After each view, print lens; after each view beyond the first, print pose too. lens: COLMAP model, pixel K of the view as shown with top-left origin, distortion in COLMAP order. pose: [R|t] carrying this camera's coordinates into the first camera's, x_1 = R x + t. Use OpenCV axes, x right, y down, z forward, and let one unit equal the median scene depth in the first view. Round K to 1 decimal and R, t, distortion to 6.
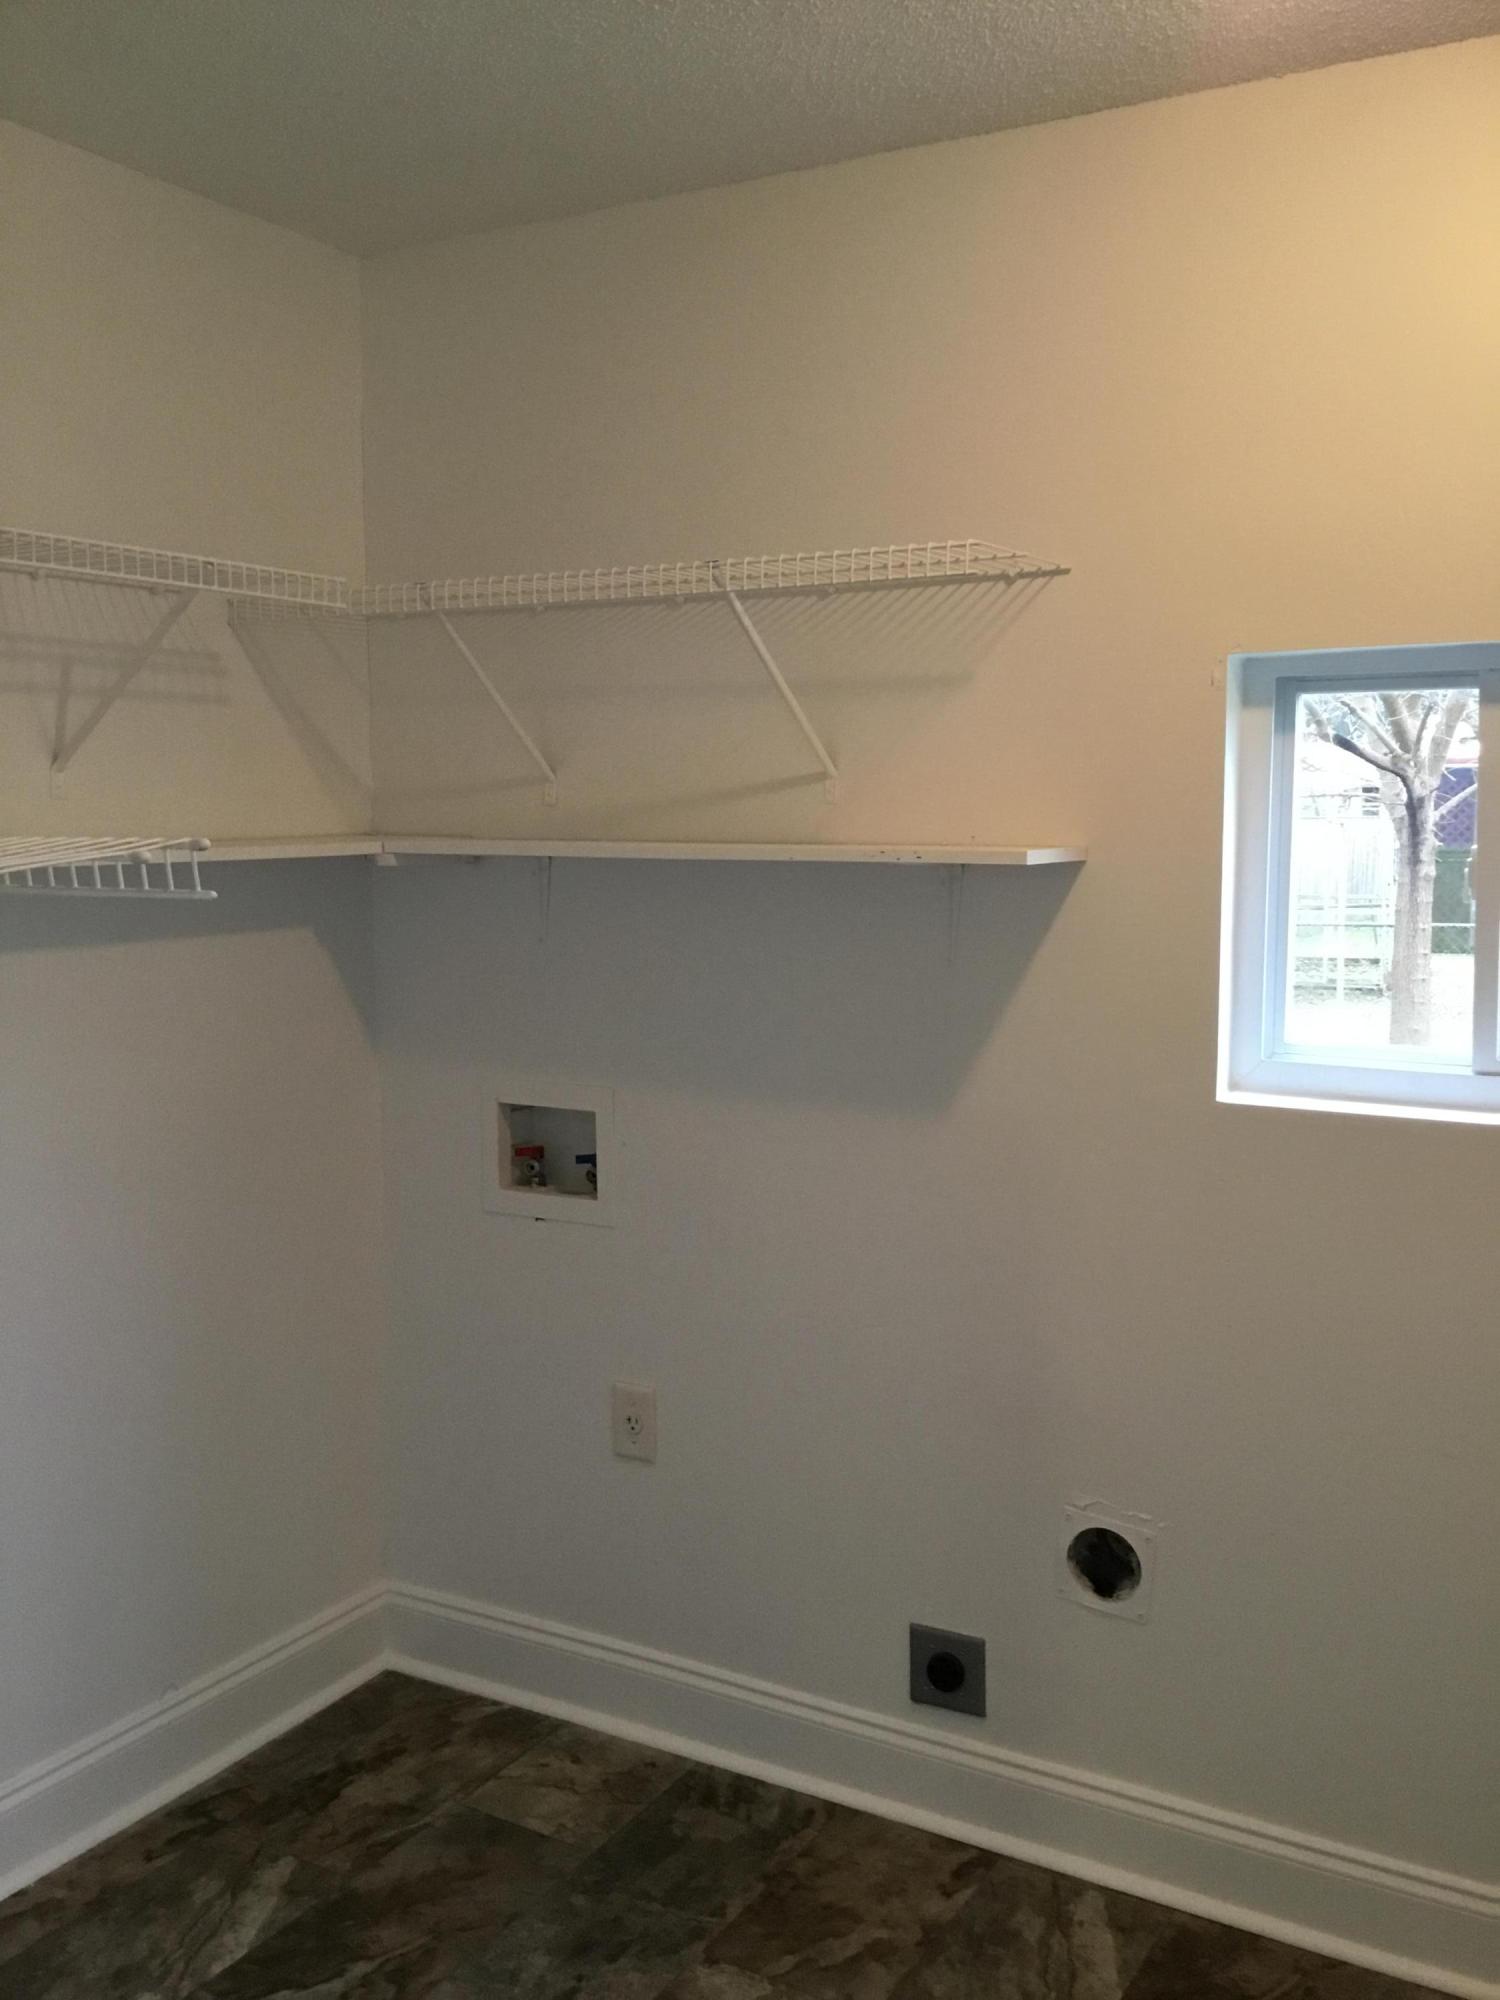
lens RADIAL K [[1727.7, 0, 750.0], [0, 1727.7, 1000.0], [0, 0, 1]] dist [0.069858, -0.169271]
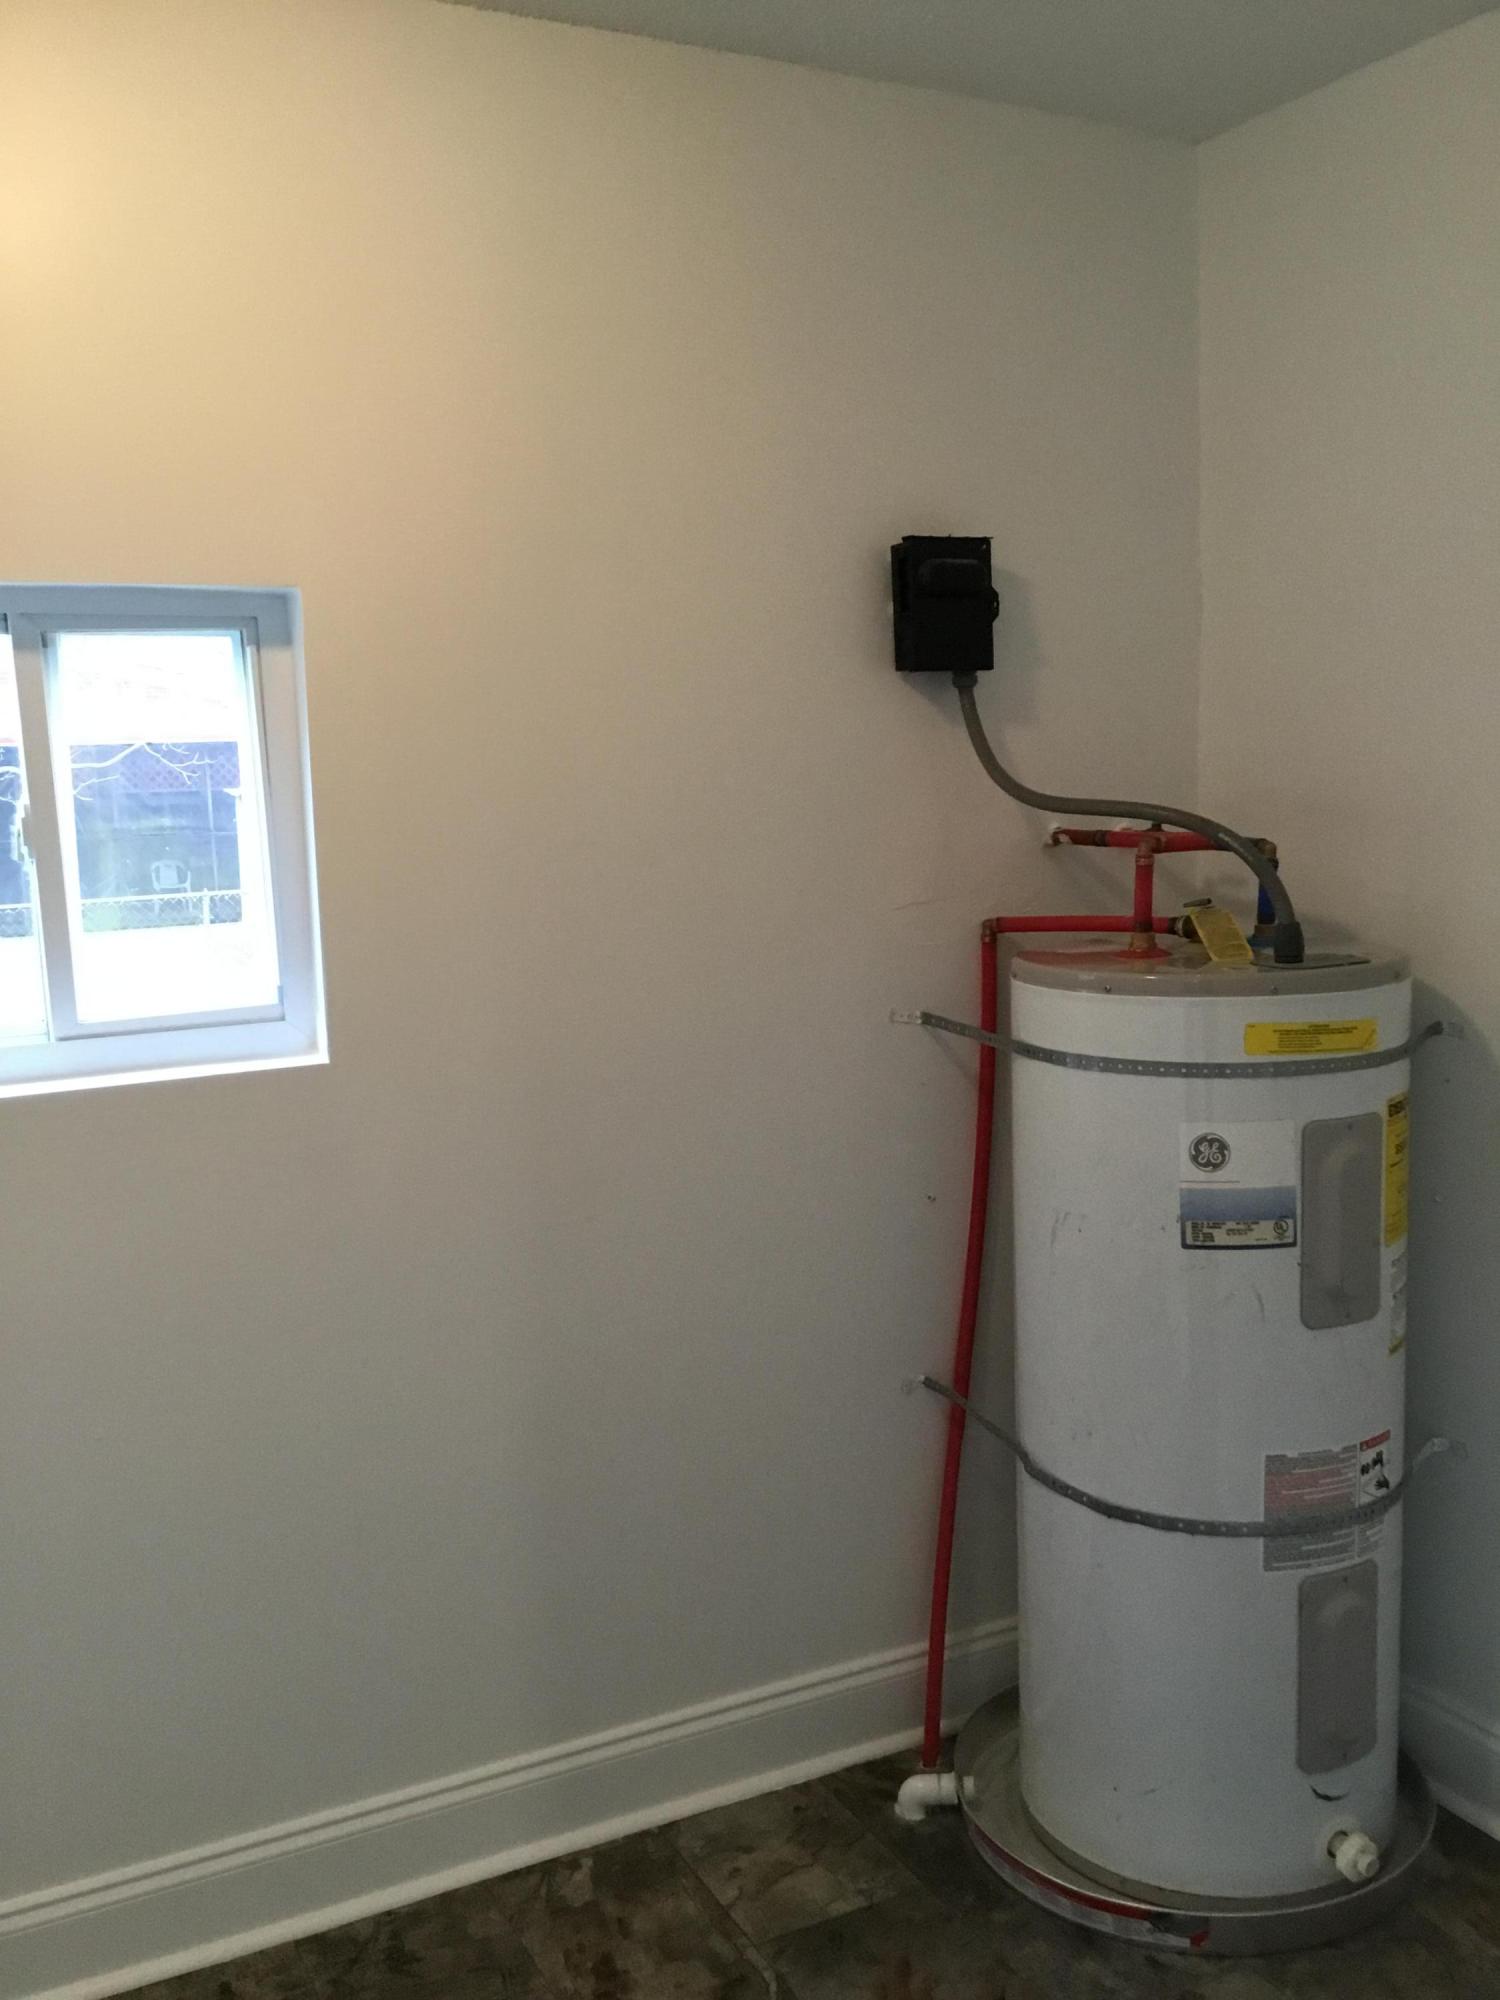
lens RADIAL K [[1837.8, 0, 750.0], [0, 1837.8, 1000.0], [0, 0, 1]] dist [0.009080, -0.026913]
pose [[0.535988, -0.124246, 0.835033, -0.586729], [0.112433, 0.990805, 0.075255, -0.033377], [-0.836705, 0.053549, 0.545029, 0.351305]]
